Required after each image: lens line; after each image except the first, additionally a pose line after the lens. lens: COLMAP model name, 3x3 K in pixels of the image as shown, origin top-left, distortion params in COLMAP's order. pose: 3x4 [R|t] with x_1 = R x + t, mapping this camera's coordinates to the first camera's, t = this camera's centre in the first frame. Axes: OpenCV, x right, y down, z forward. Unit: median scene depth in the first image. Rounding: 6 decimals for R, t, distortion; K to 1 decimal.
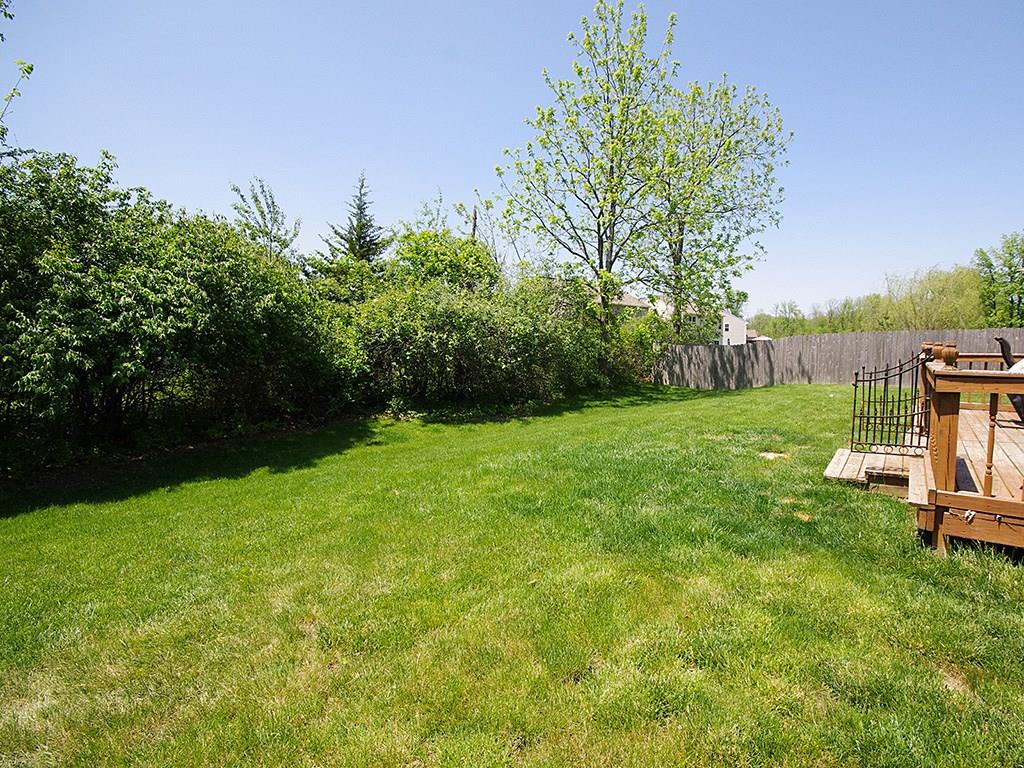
lens RADIAL K [[525.9, 0, 513.5], [0, 525.9, 390.4], [0, 0, 1]] dist [-0.006468, -0.000517]
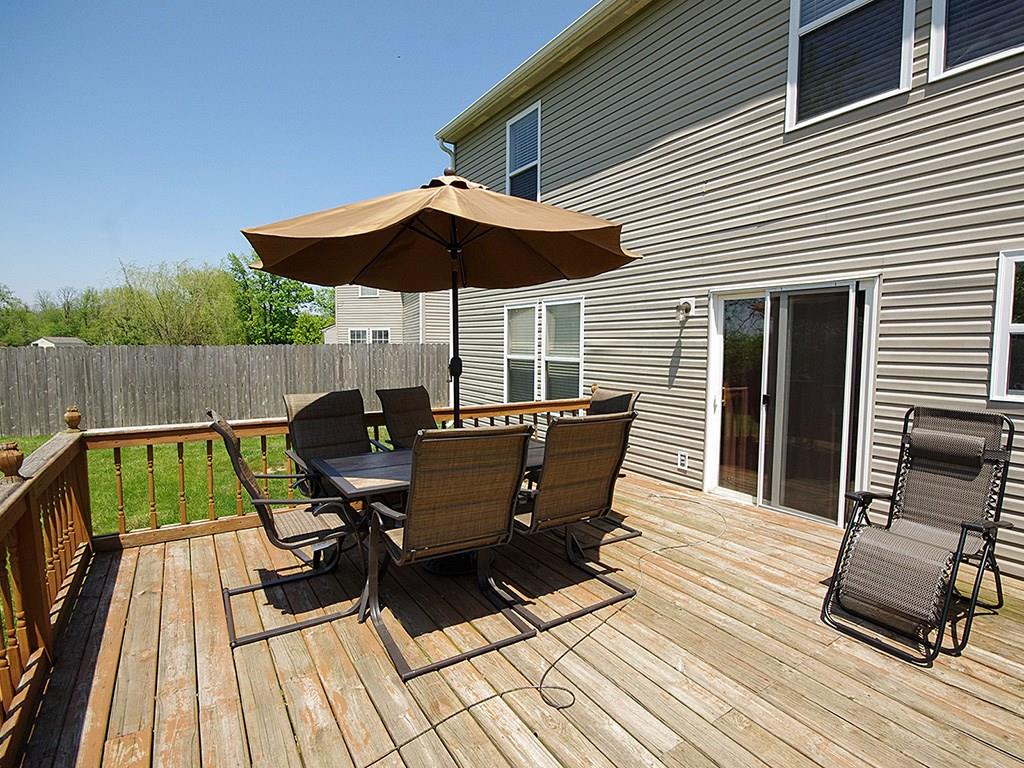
lens RADIAL K [[525.9, 0, 513.5], [0, 525.9, 390.4], [0, 0, 1]] dist [-0.006468, -0.000517]
pose [[0.378287, -0.075434, 0.922610, 0.186237], [0.066088, 0.996332, 0.054364, -0.035139], [-0.923326, 0.040408, 0.381885, 0.162302]]
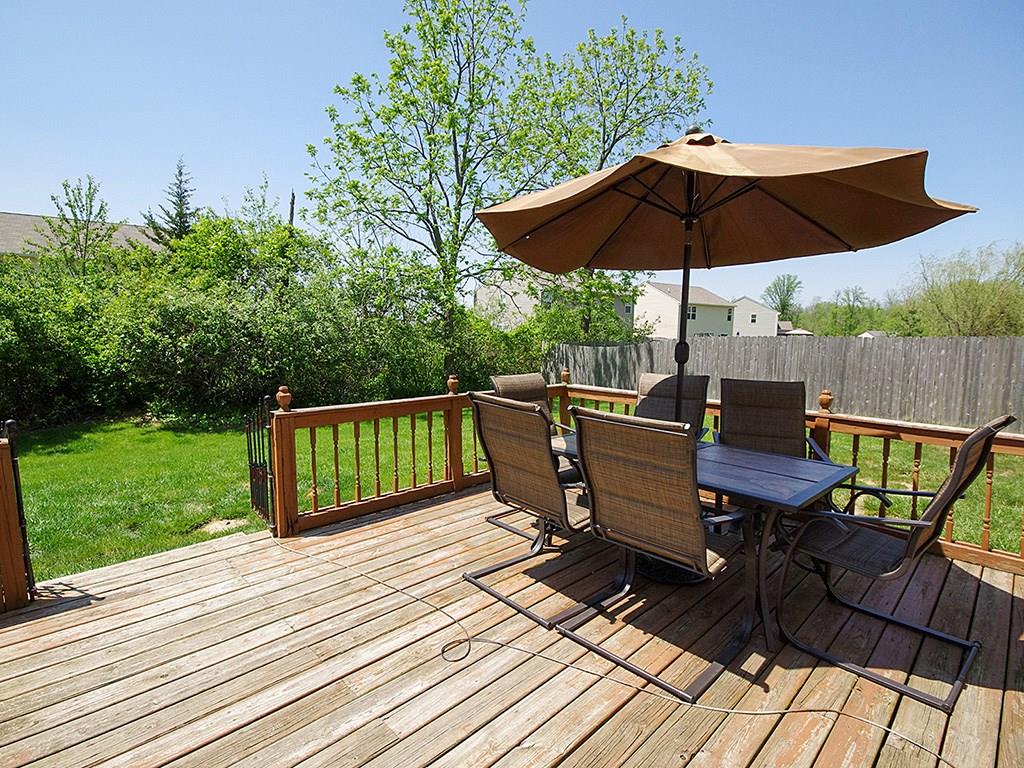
lens RADIAL K [[519.6, 0, 512.0], [0, 519.6, 384.0], [0, 0, 1]] dist [-0.017892, -0.000099]
pose [[0.979319, 0.040410, -0.198245, 0.284216], [-0.035613, 0.998982, 0.027701, -0.029422], [0.199163, -0.020068, 0.979761, 0.108576]]
